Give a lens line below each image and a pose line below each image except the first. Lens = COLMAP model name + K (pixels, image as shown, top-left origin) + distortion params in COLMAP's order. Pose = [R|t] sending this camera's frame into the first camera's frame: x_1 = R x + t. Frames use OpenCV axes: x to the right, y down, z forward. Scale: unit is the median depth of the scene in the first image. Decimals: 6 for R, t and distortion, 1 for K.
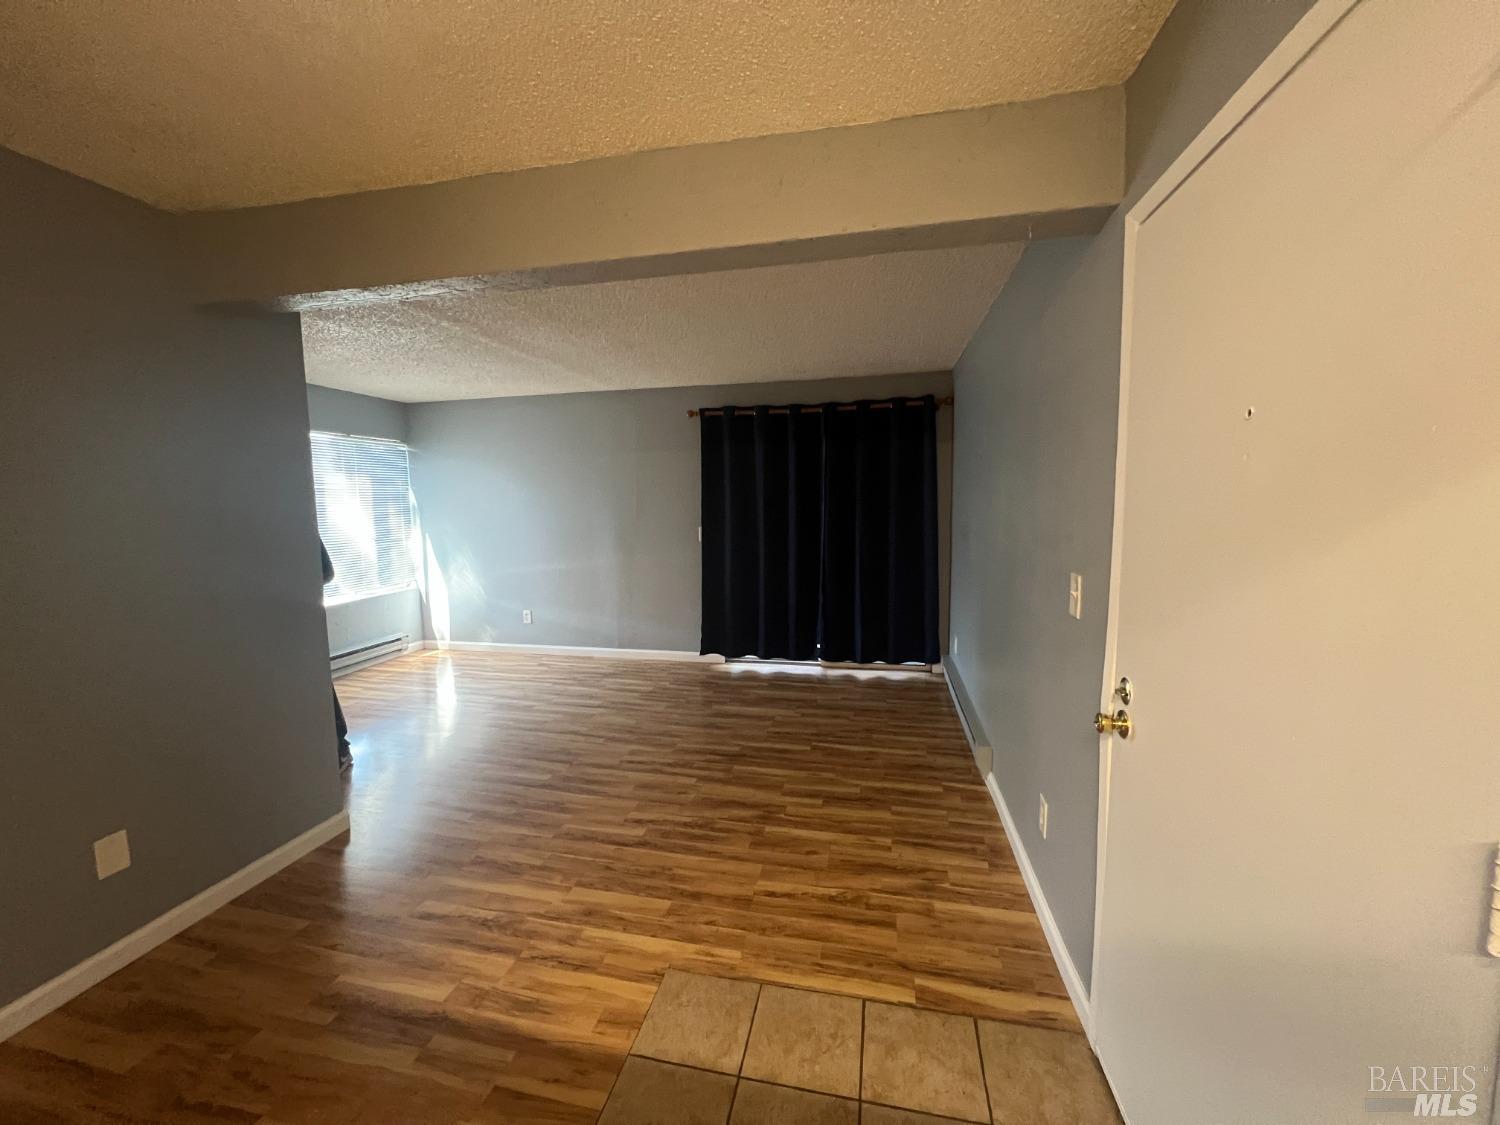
lens RADIAL K [[601.4, 0, 745.3], [0, 601.4, 559.6], [0, 0, 1]] dist [-0.000659, -0.000136]
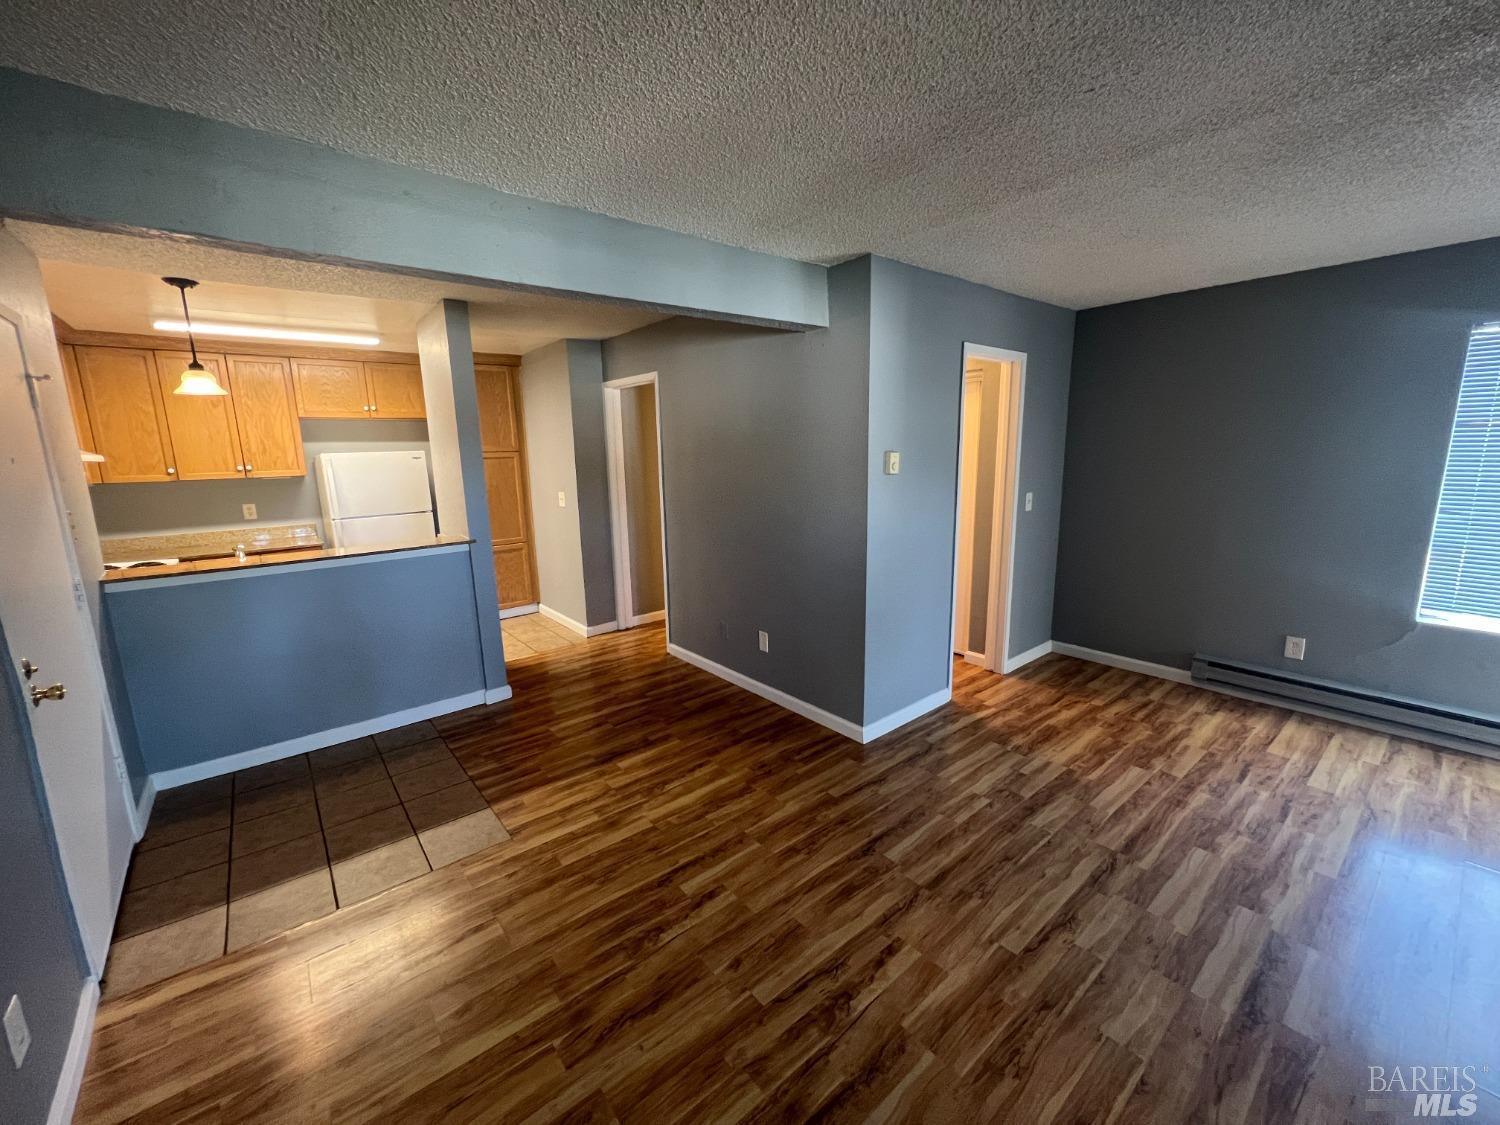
lens RADIAL K [[601.4, 0, 745.3], [0, 601.4, 559.6], [0, 0, 1]] dist [-0.000659, -0.000136]
pose [[-0.613933, 0.172087, -0.770371, 0.285544], [-0.048845, 0.965794, 0.254667, -0.166489], [0.787845, 0.193978, -0.584528, 1.252408]]
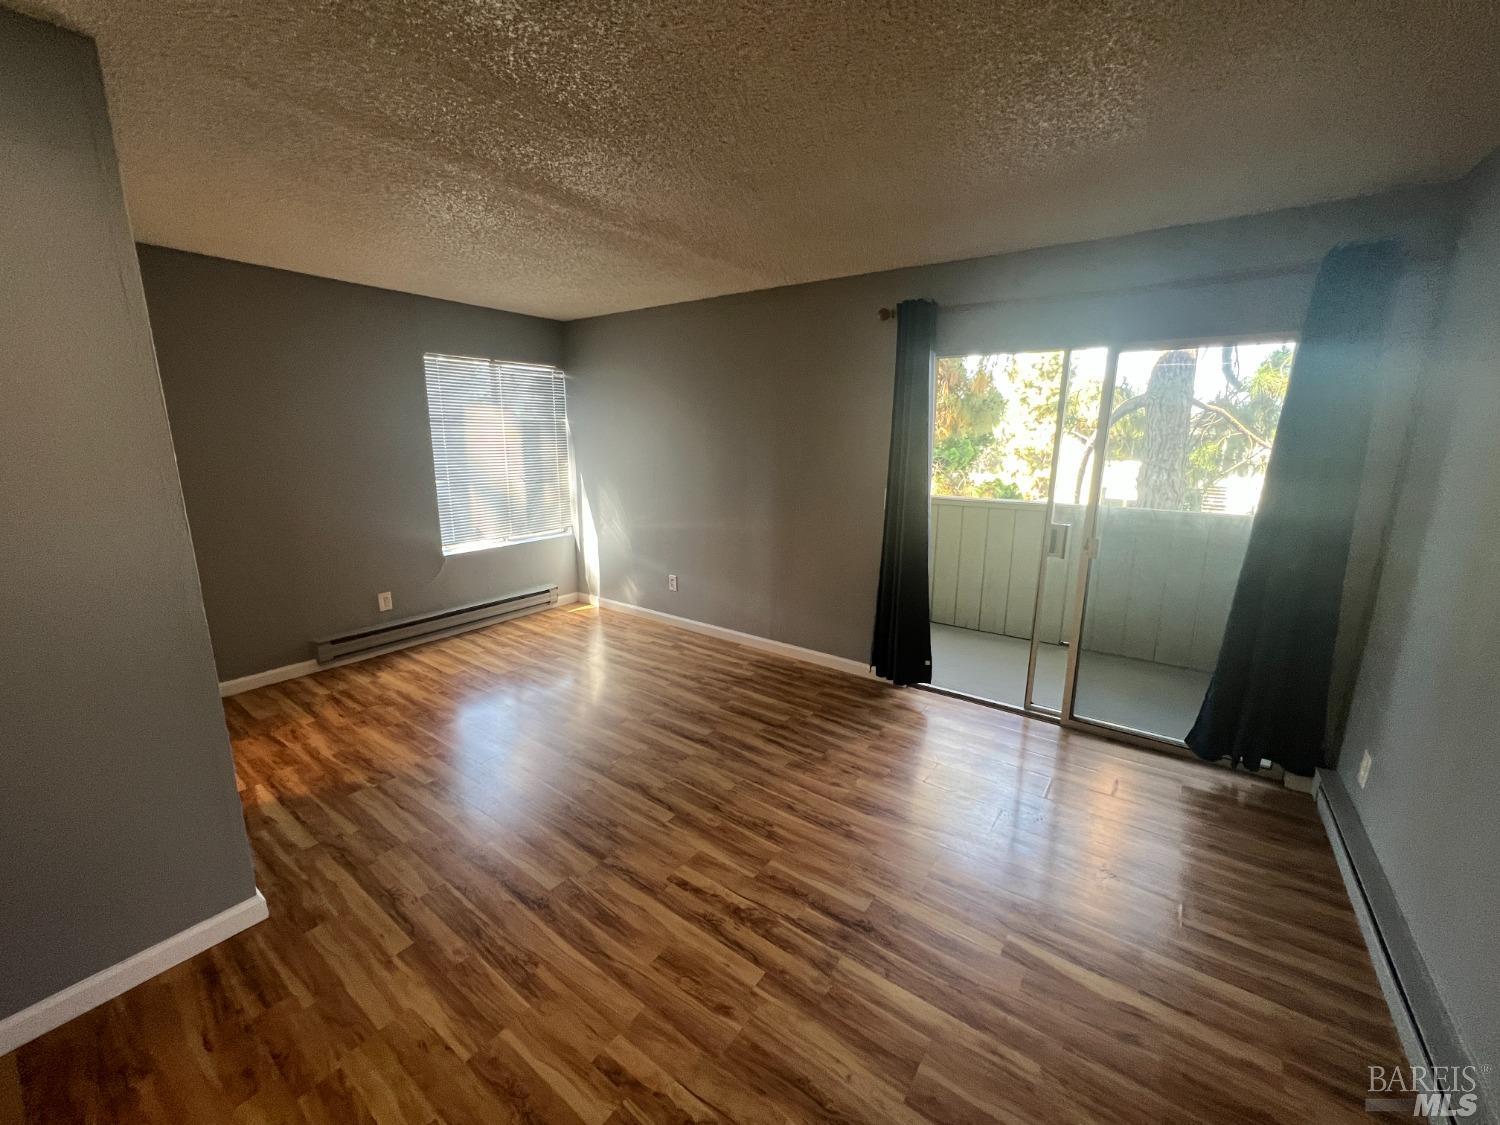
lens RADIAL K [[601.4, 0, 745.3], [0, 601.4, 559.6], [0, 0, 1]] dist [-0.000659, -0.000136]
pose [[0.918648, 0.103485, -0.381283, 0.077248], [-0.060184, 0.990477, 0.123824, -0.083680], [0.390466, -0.090803, 0.916128, 0.529060]]
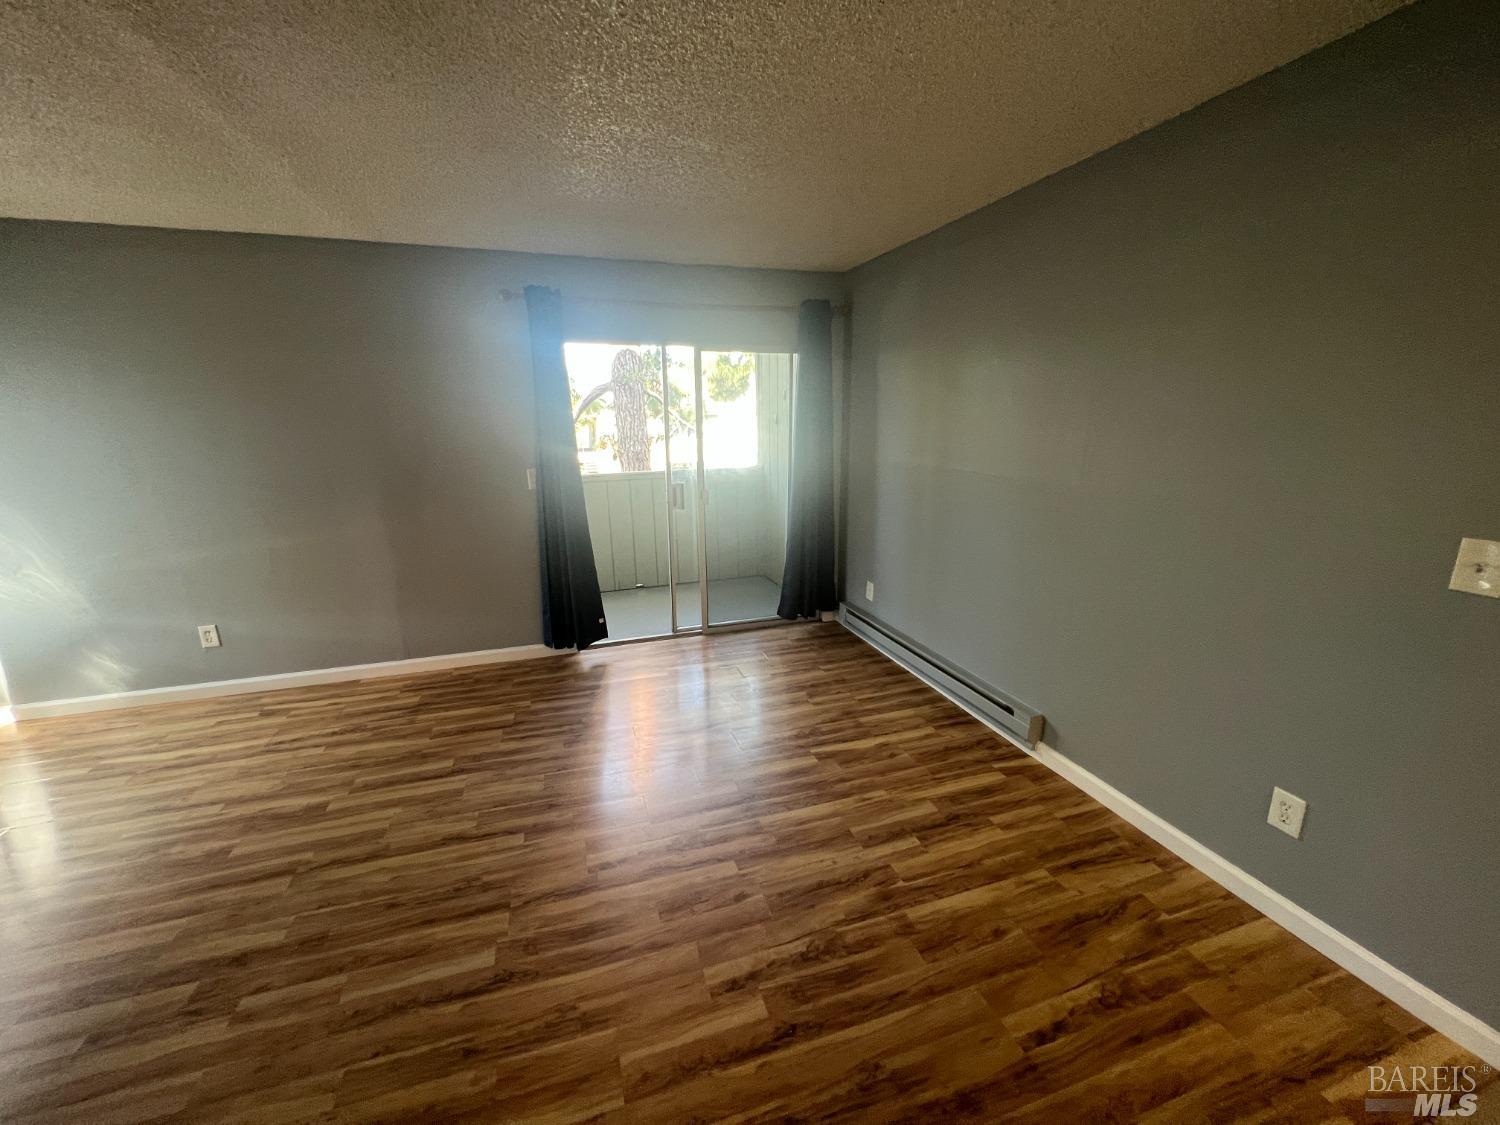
lens RADIAL K [[601.4, 0, 745.3], [0, 601.4, 559.6], [0, 0, 1]] dist [-0.000659, -0.000136]
pose [[0.858670, -0.115245, 0.499404, -0.371895], [0.051015, 0.988771, 0.140459, -0.061115], [-0.509983, -0.095131, 0.854908, 0.463866]]
